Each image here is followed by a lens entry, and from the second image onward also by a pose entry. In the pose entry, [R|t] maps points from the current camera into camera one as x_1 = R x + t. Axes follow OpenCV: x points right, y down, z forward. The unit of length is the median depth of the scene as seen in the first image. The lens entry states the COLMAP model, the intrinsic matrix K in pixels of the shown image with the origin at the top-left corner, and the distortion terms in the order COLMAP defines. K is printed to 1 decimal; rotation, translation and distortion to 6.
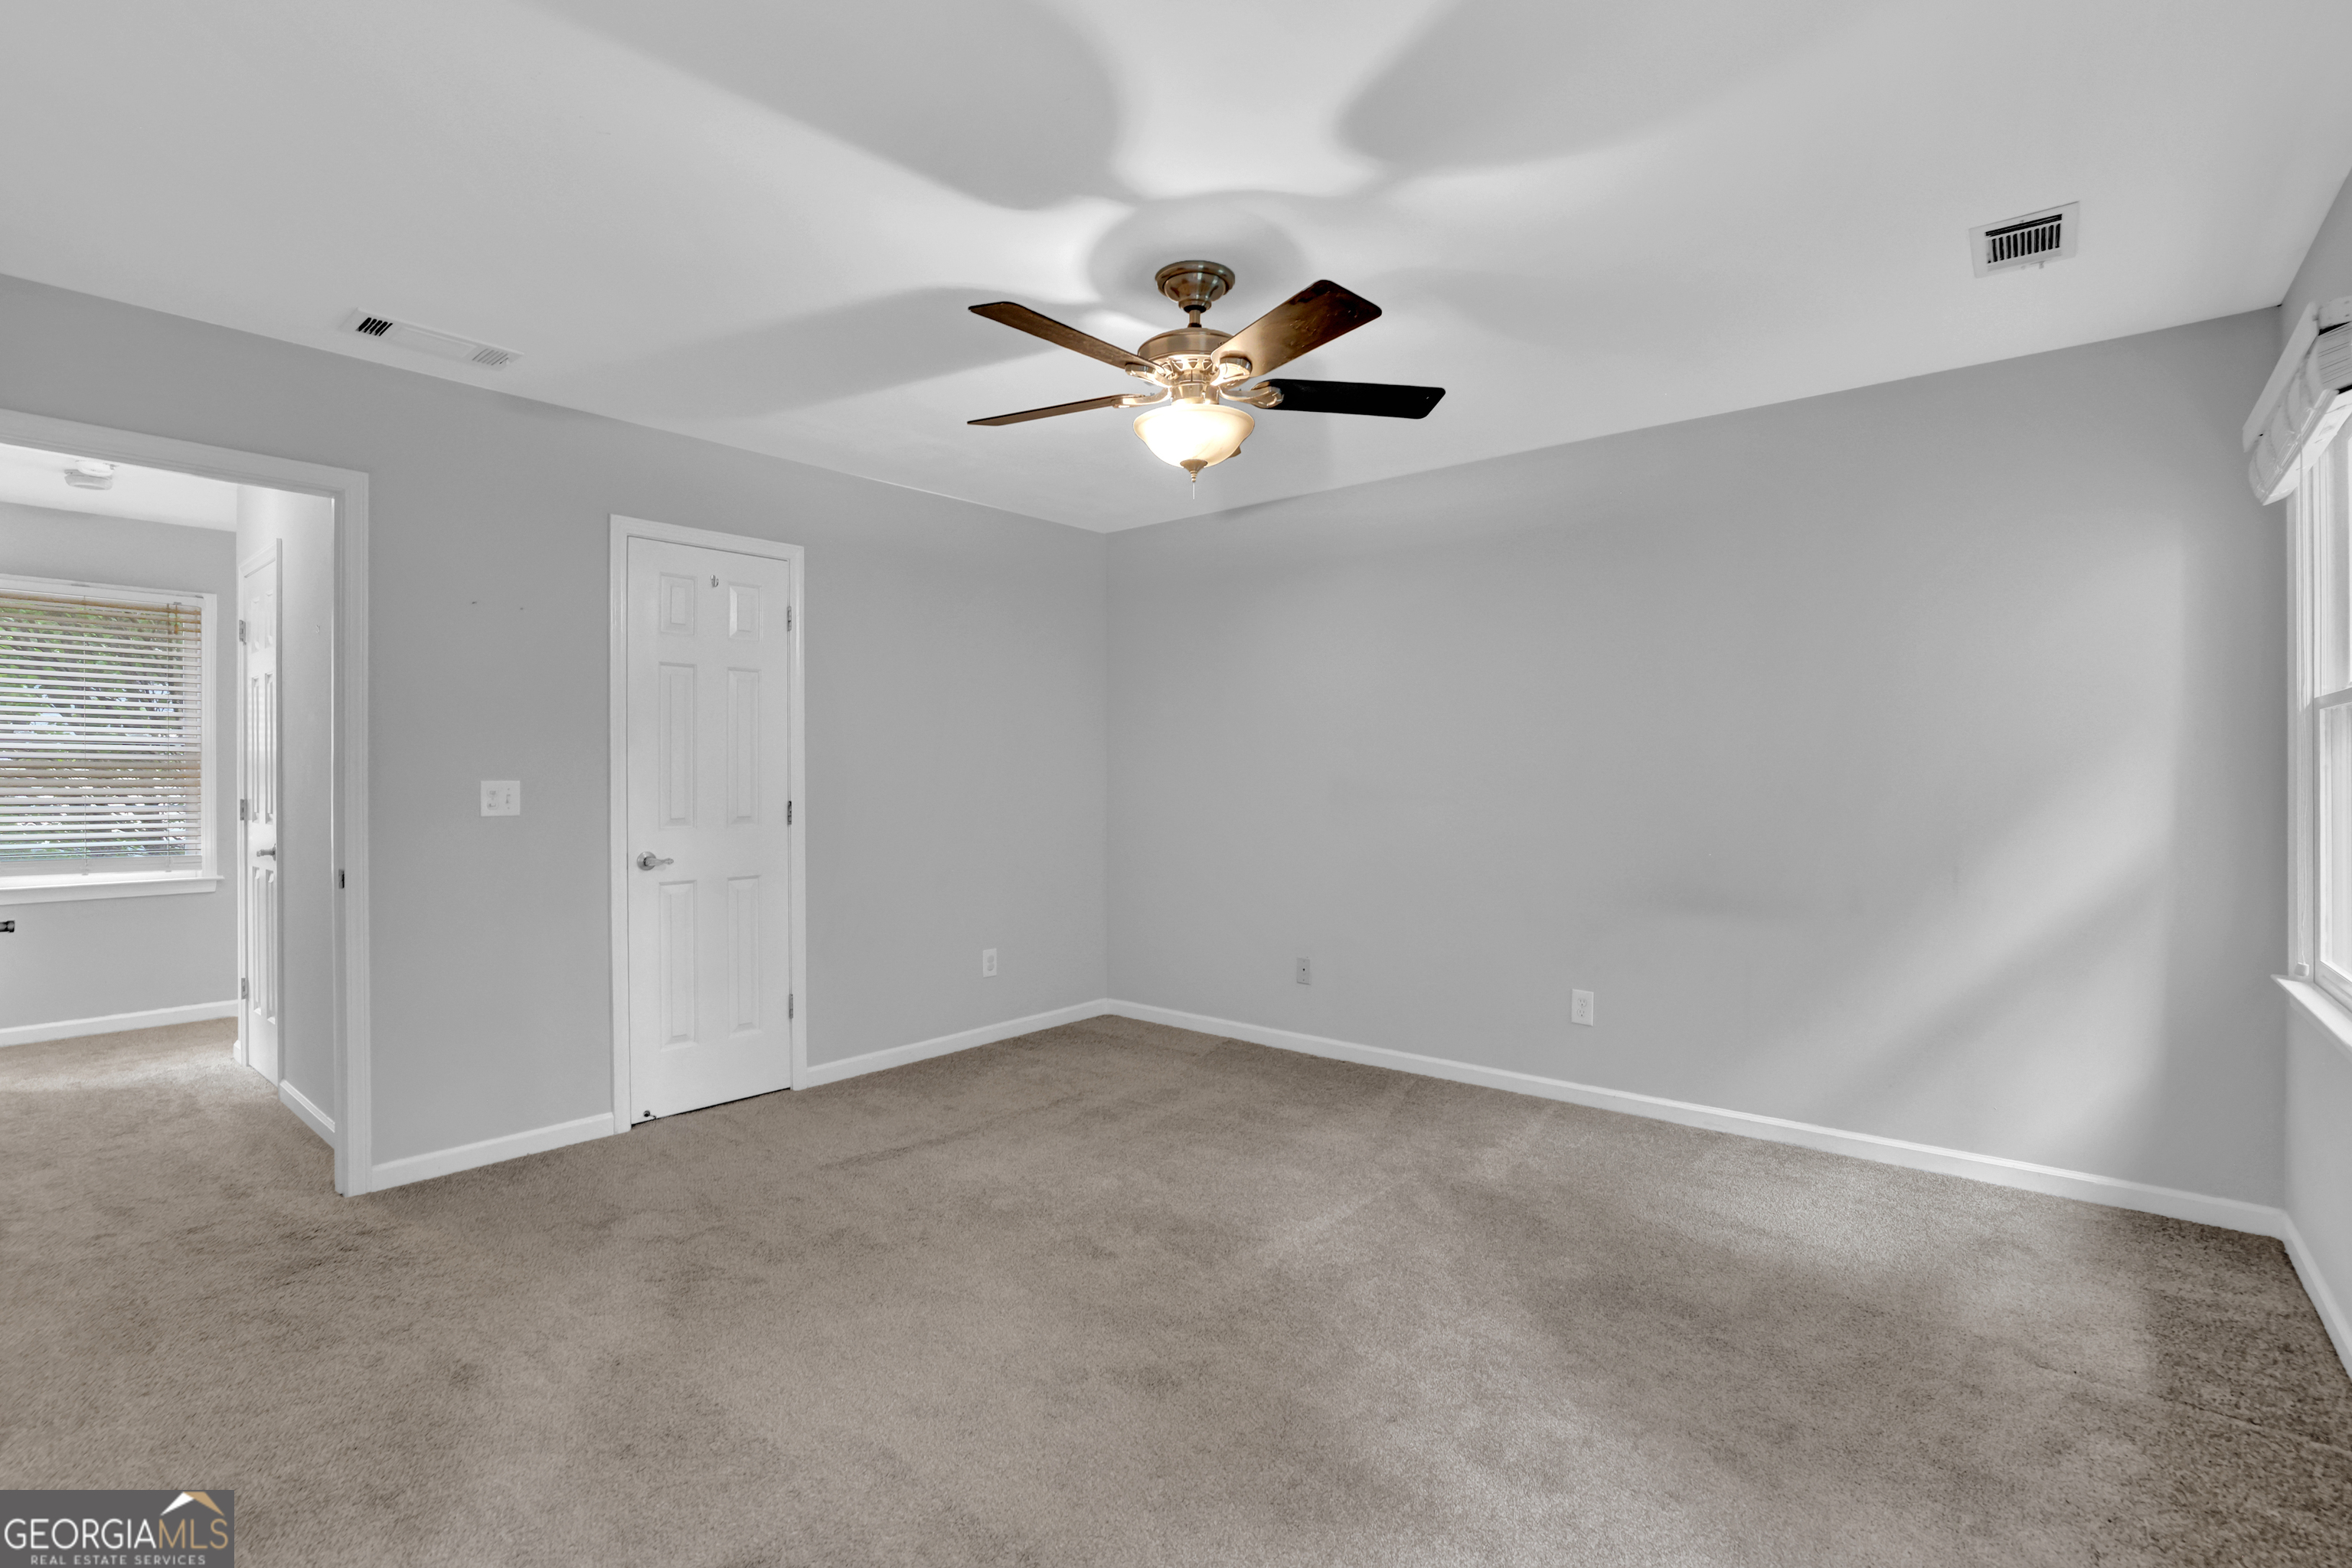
lens RADIAL K [[1029.5, 0, 1191.6], [0, 1029.5, 767.3], [0, 0, 1]] dist [-0.038049, 0.010222]
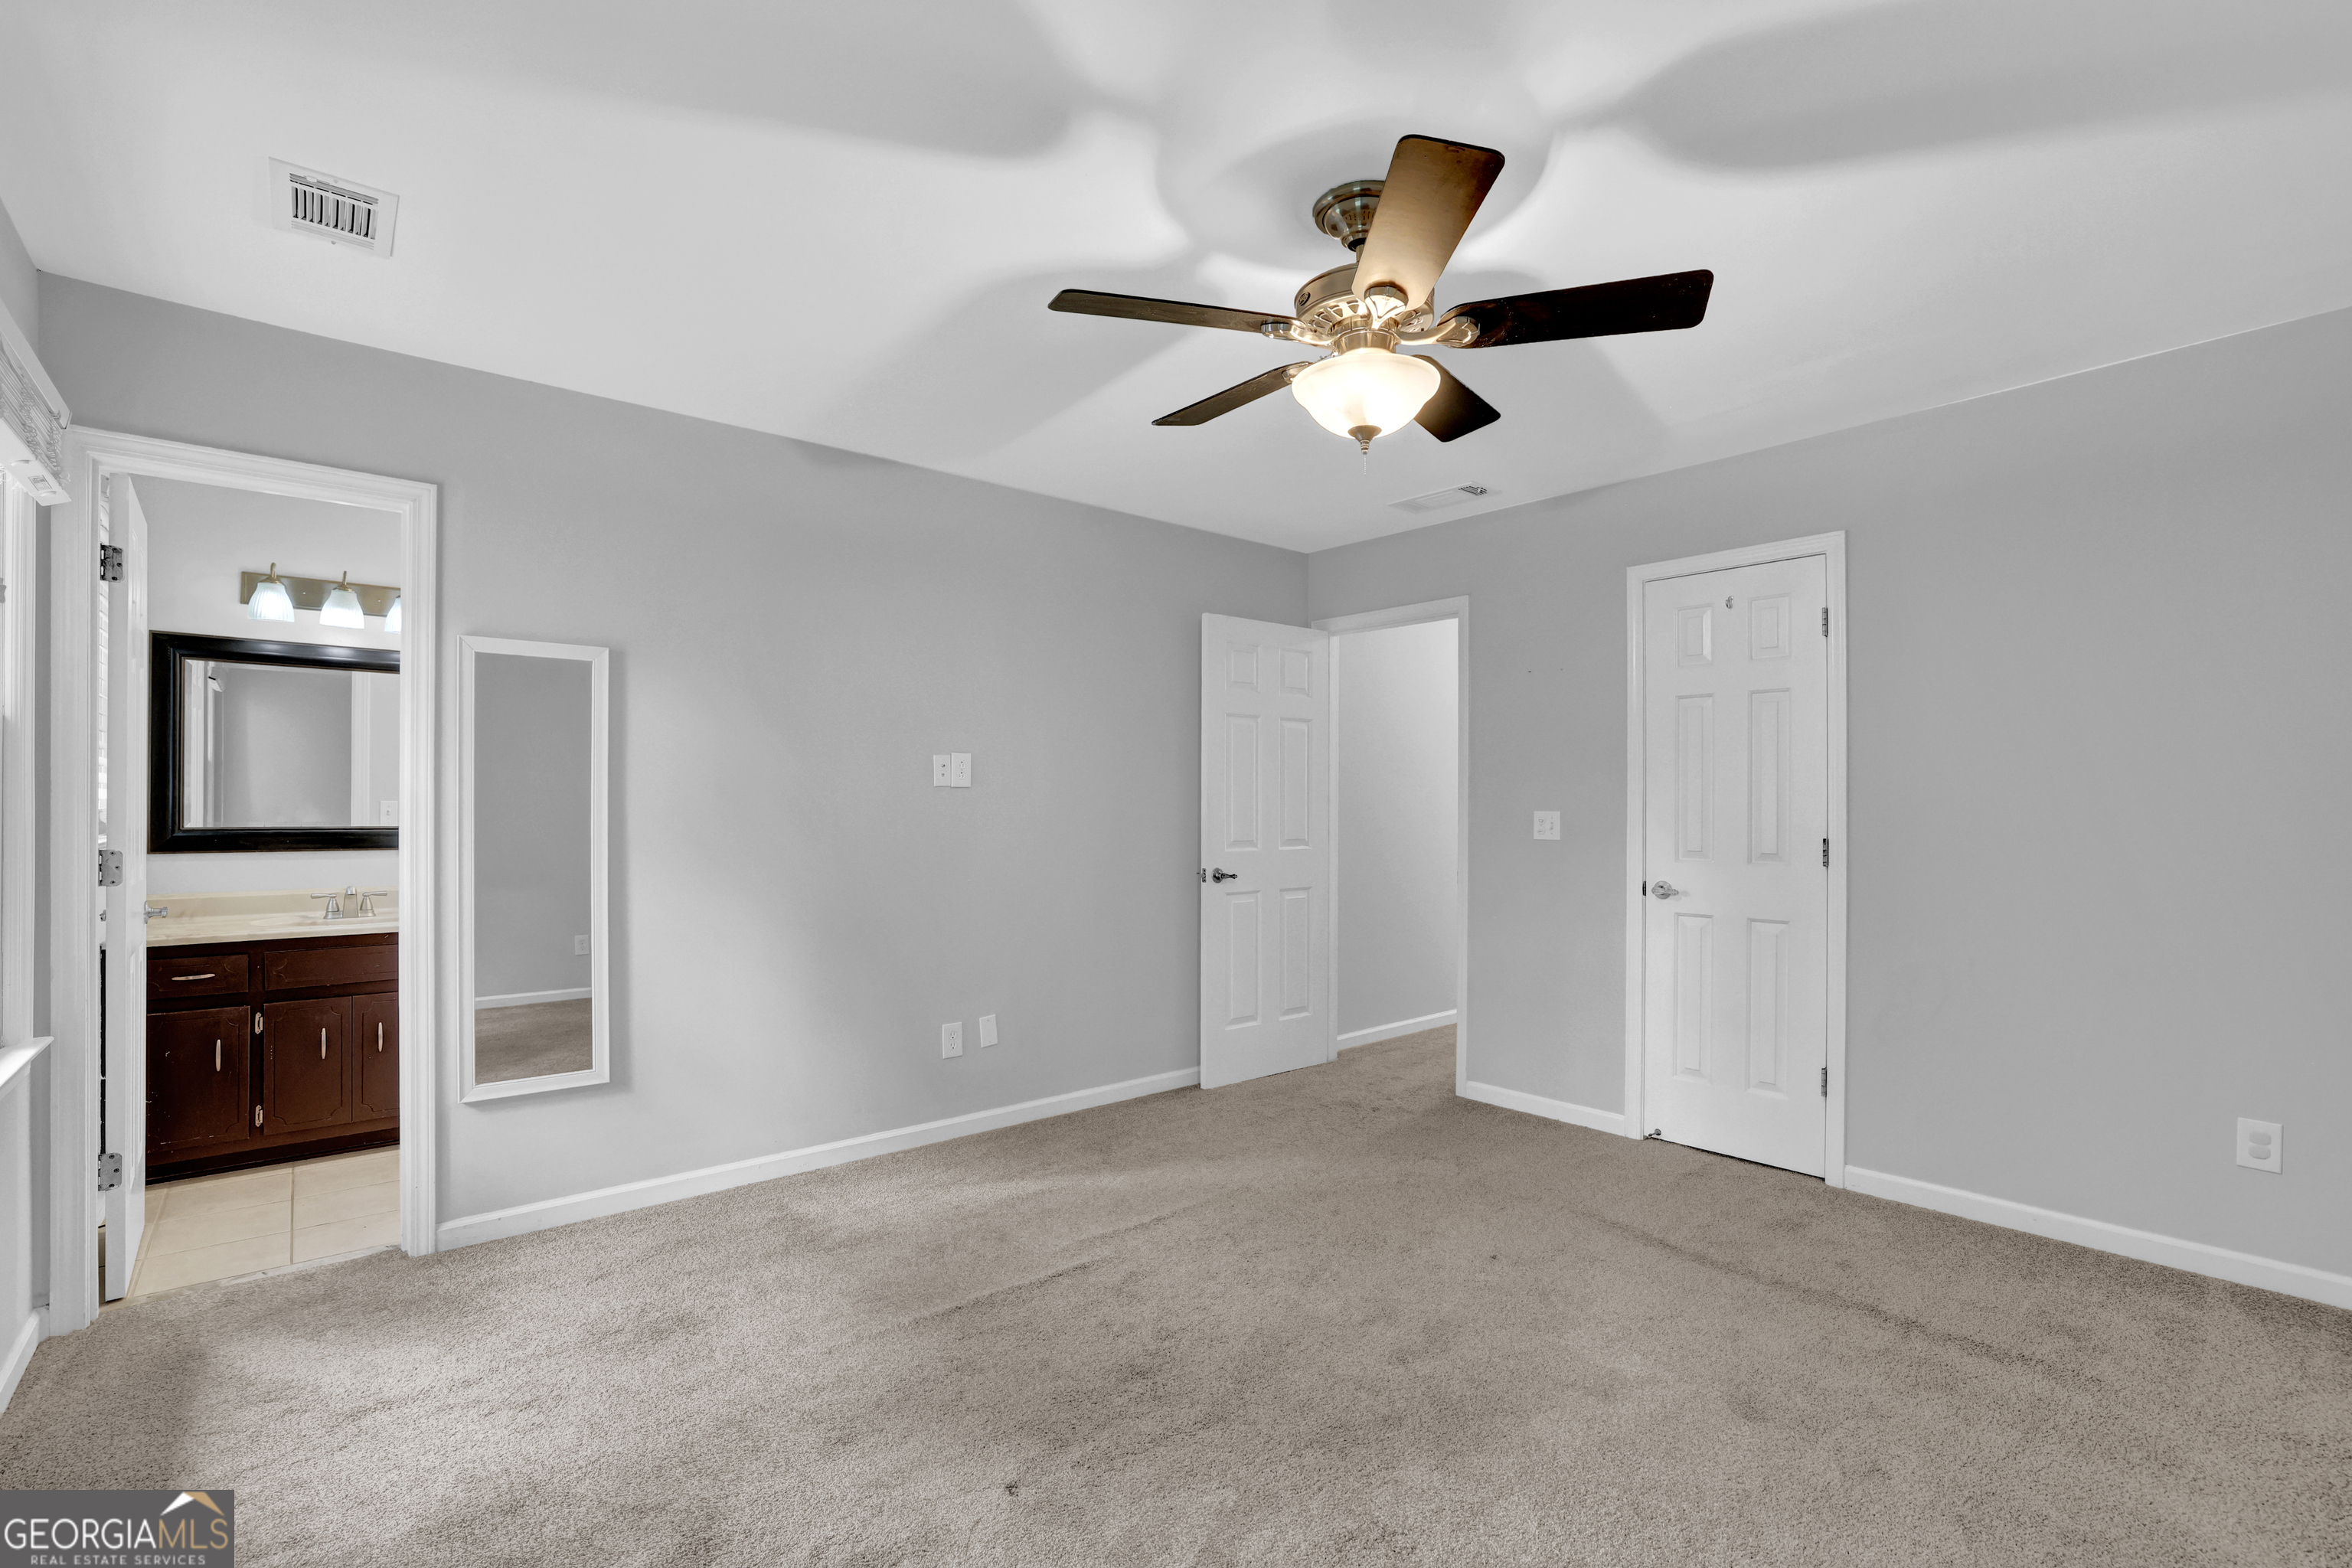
lens RADIAL K [[1029.5, 0, 1174.5], [0, 1029.5, 801.4], [0, 0, 1]] dist [-0.038049, 0.010222]
pose [[-0.134994, -0.000726, -0.990846, 0.565198], [0.005881, 0.999982, -0.001534, 0.000360], [0.990829, -0.006034, -0.134988, 0.649622]]
